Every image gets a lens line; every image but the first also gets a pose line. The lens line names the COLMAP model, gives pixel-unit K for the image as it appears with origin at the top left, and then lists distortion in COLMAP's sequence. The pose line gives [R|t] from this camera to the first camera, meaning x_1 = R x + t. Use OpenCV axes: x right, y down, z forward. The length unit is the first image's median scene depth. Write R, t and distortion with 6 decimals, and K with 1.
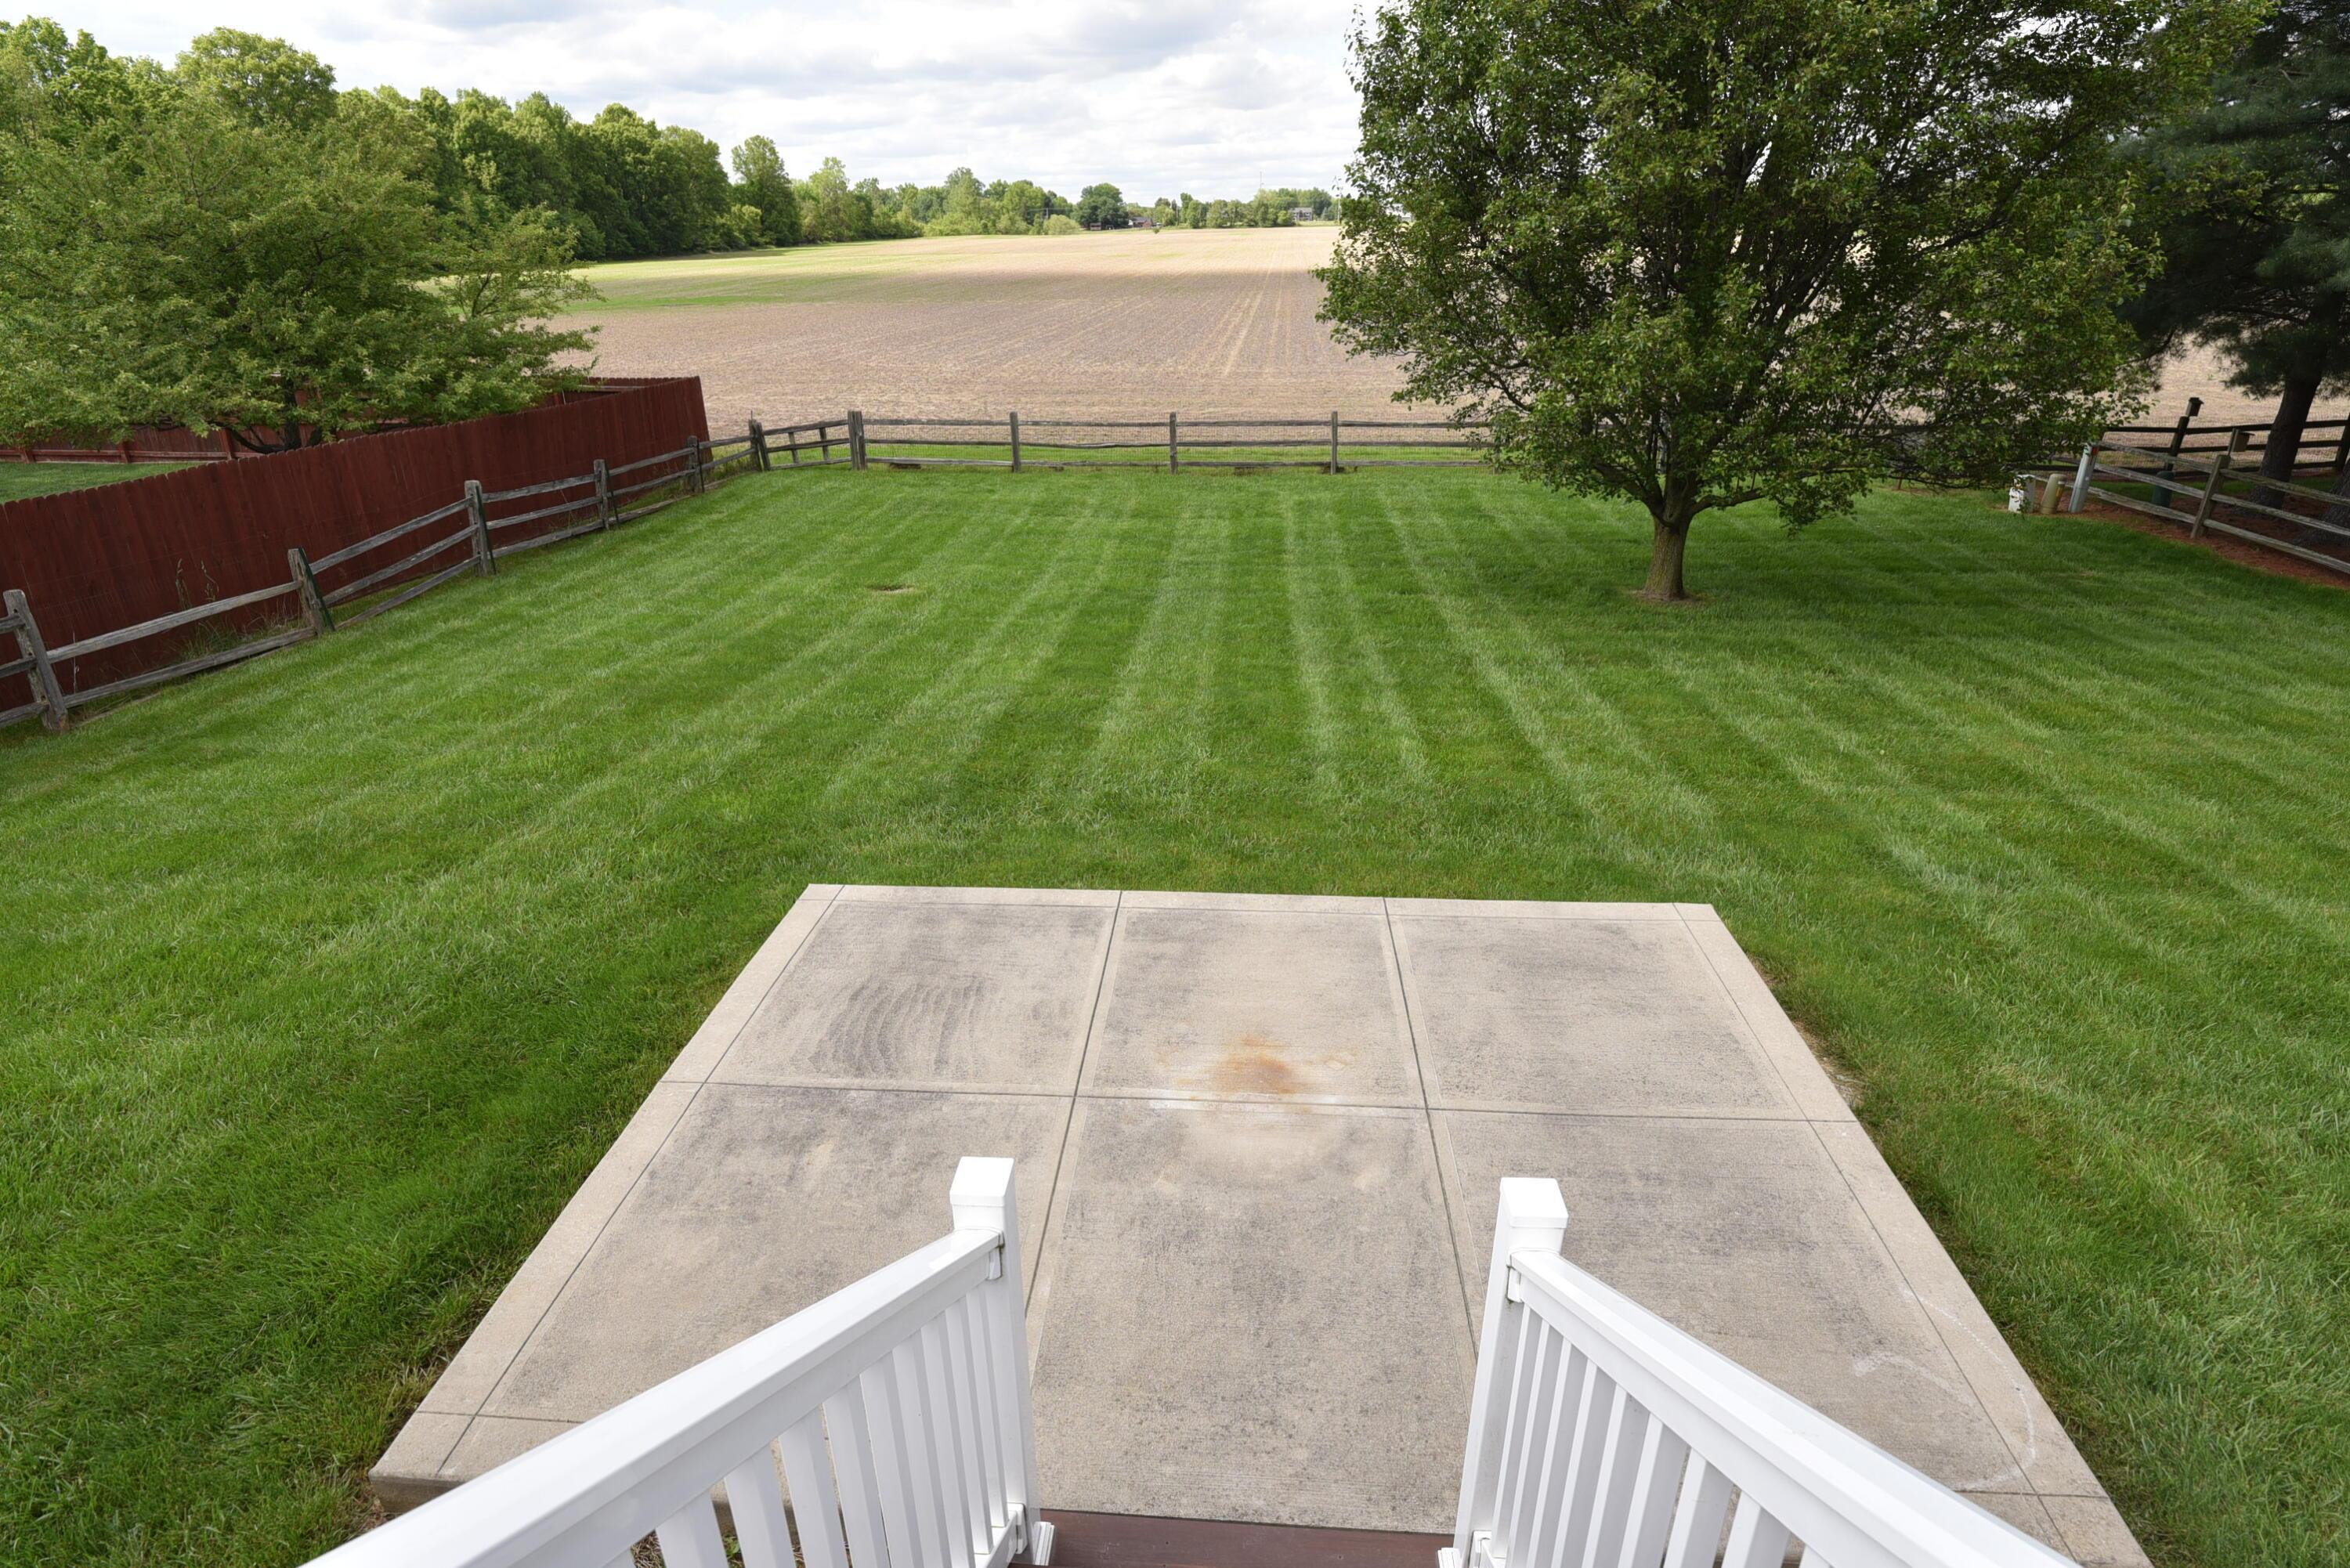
lens RADIAL K [[1236.6, 0, 1179.3], [0, 1236.6, 785.7], [0, 0, 1]] dist [-0.014850, -0.004236]
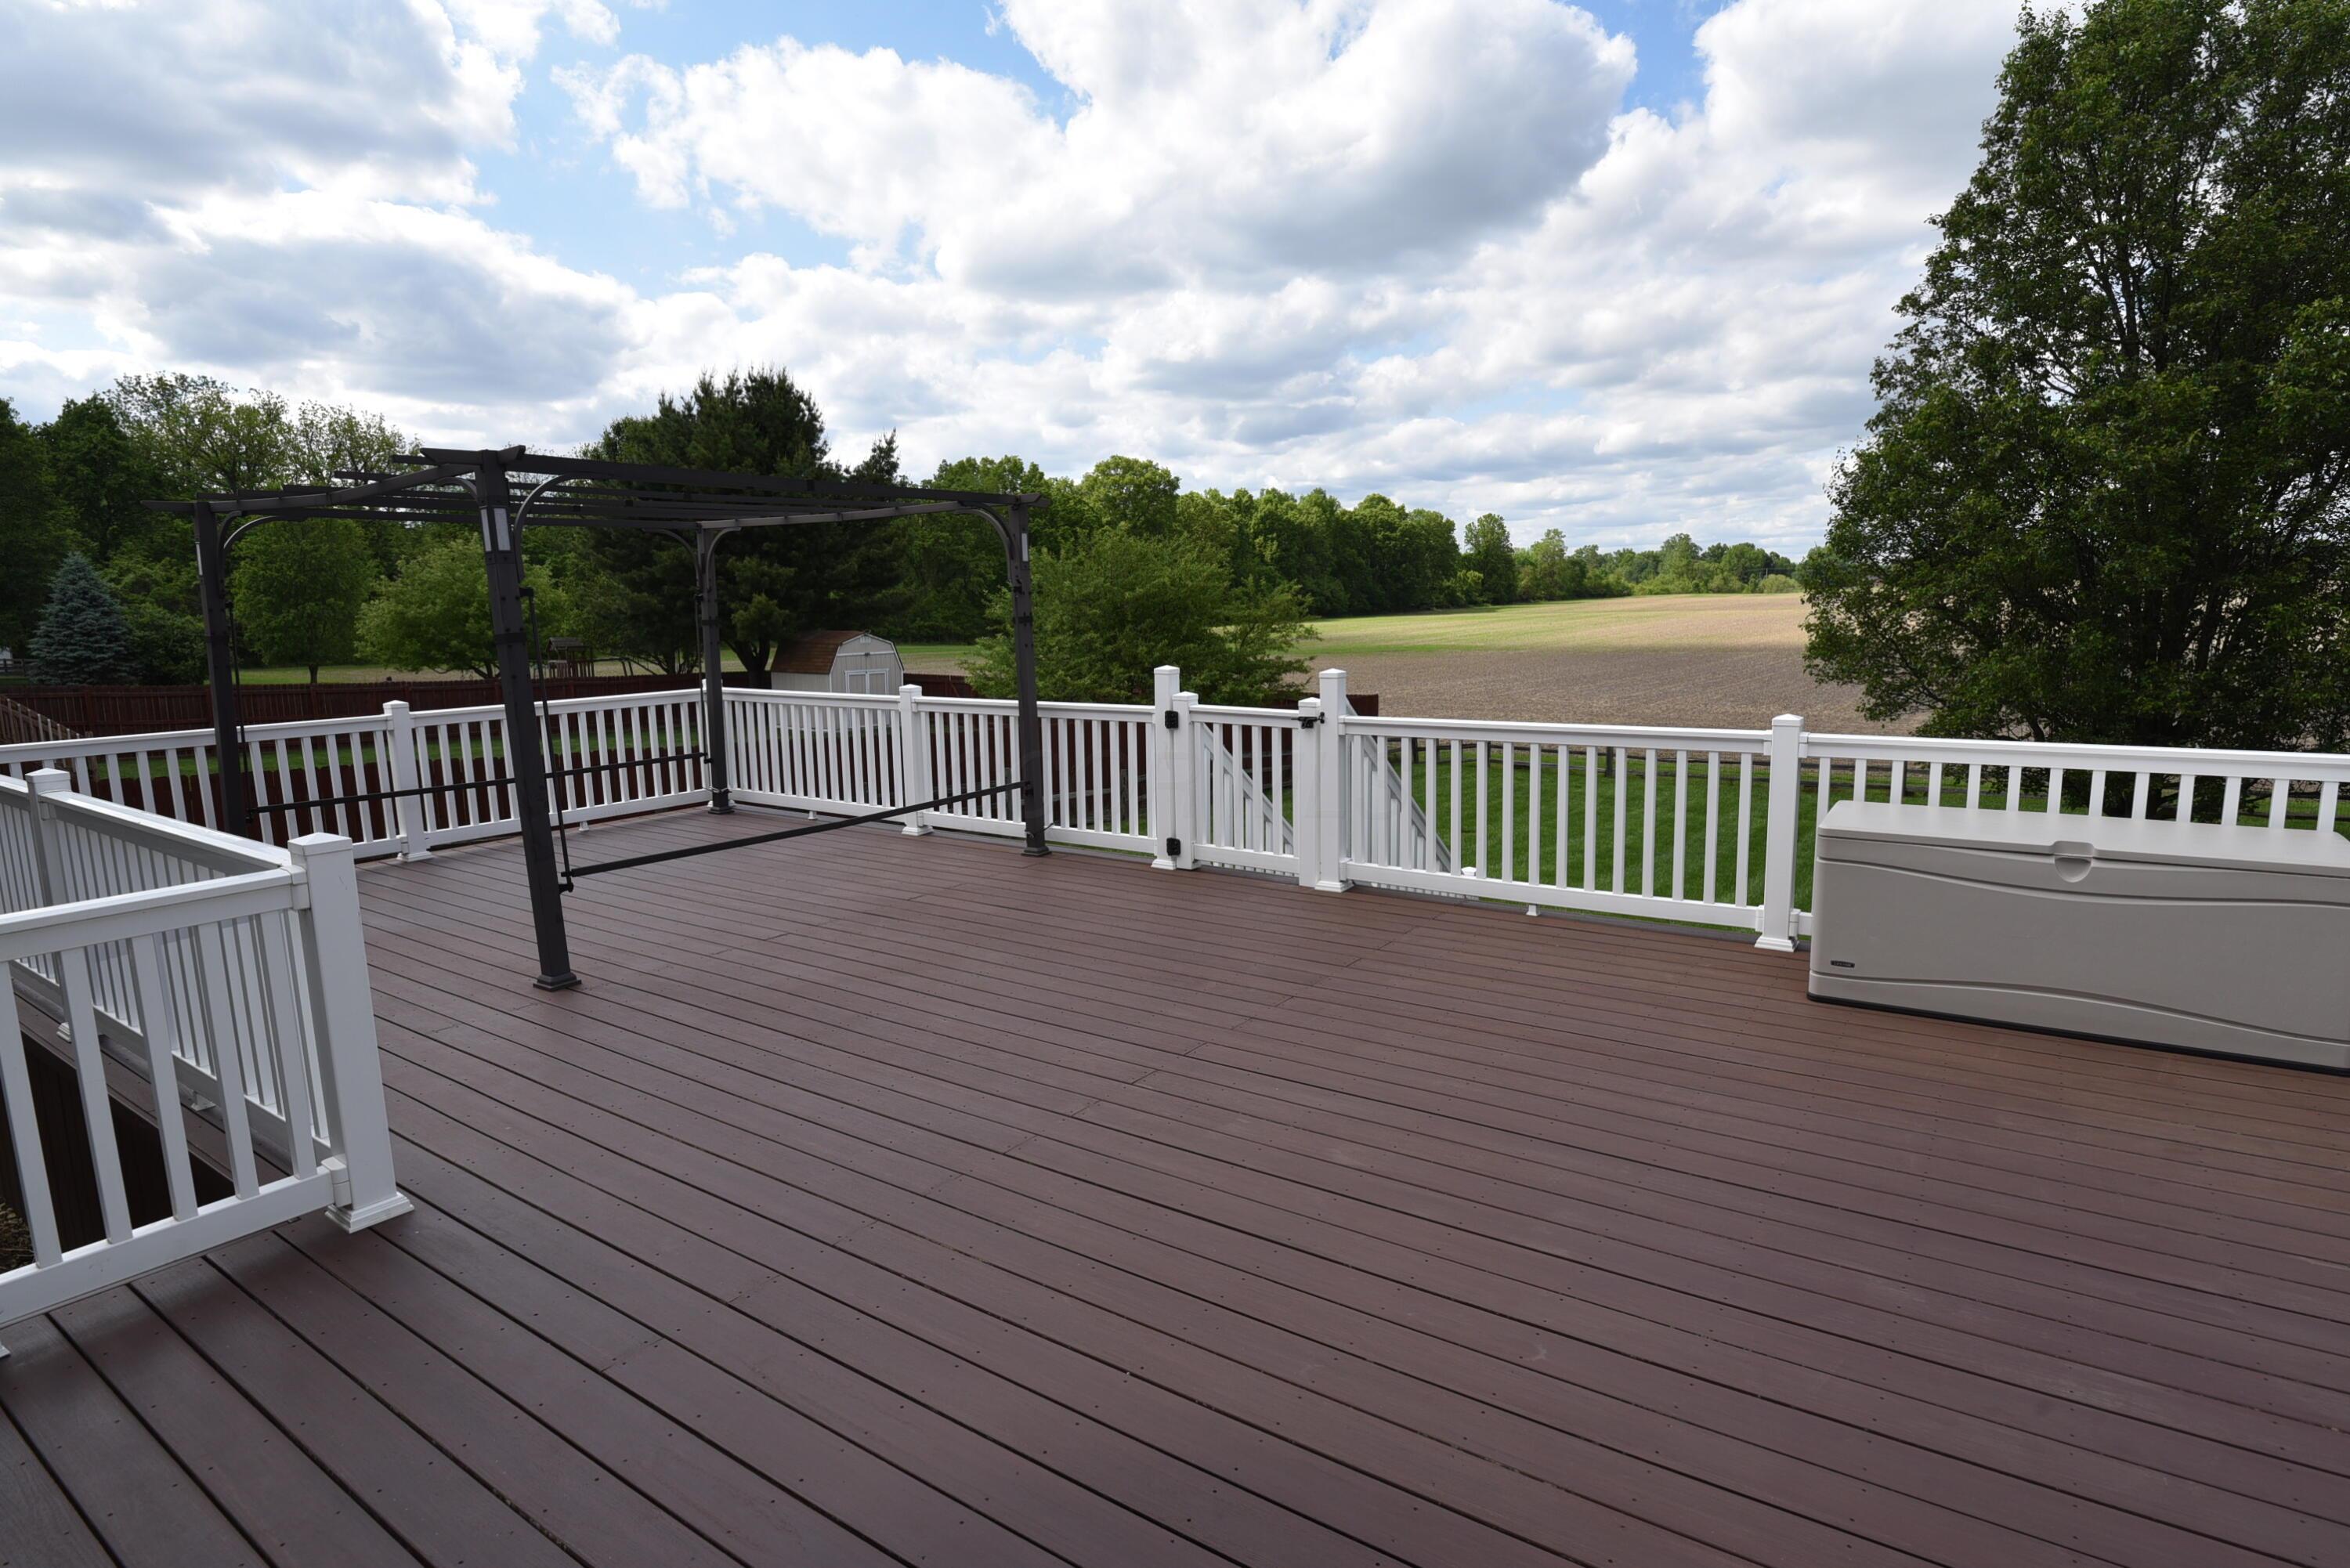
lens RADIAL K [[1236.6, 0, 1180.0], [0, 1236.6, 817.8], [0, 0, 1]] dist [-0.014850, -0.004236]
pose [[0.857272, 0.081704, -0.508340, 0.235503], [-0.200975, 0.962105, -0.184292, 0.173202], [0.474019, 0.260152, 0.841206, -0.406321]]
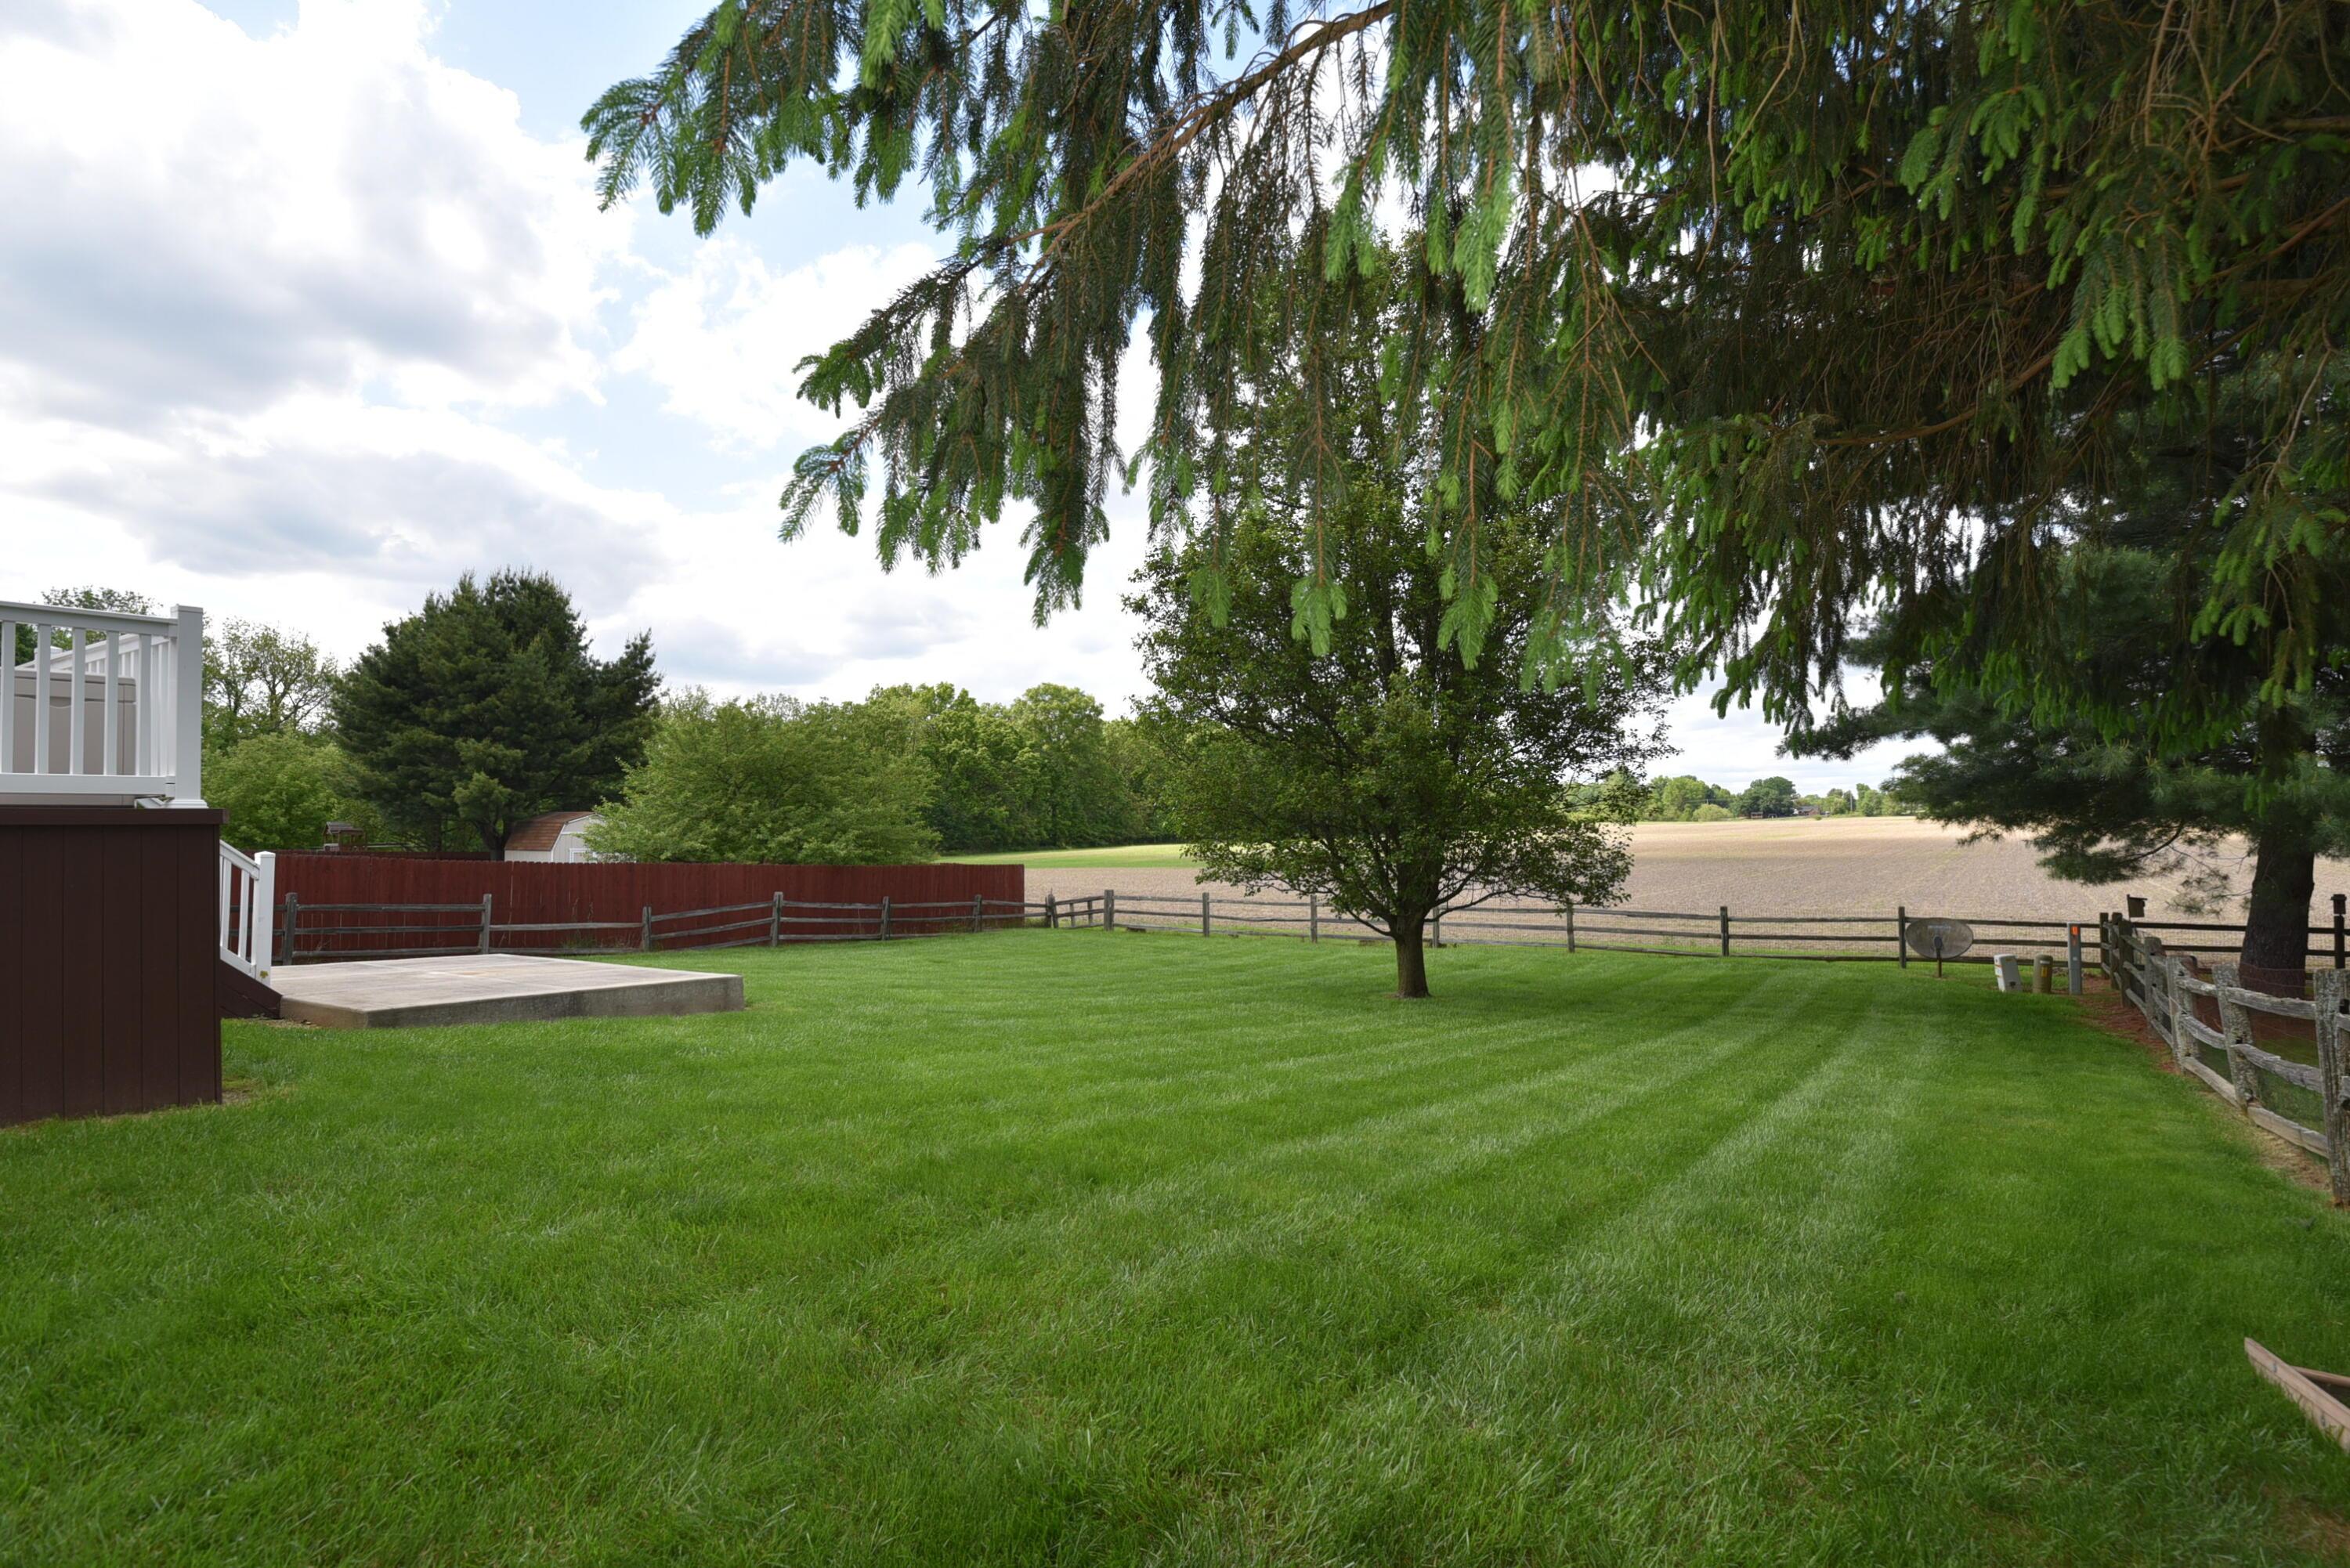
lens RADIAL K [[1236.6, 0, 1199.1], [0, 1236.6, 807.8], [0, 0, 1]] dist [-0.014850, -0.004236]
pose [[0.870048, -0.010815, -0.492849, 0.889915], [-0.198722, 0.907235, -0.370722, 0.189114], [0.451139, 0.420485, 0.787188, -0.156415]]
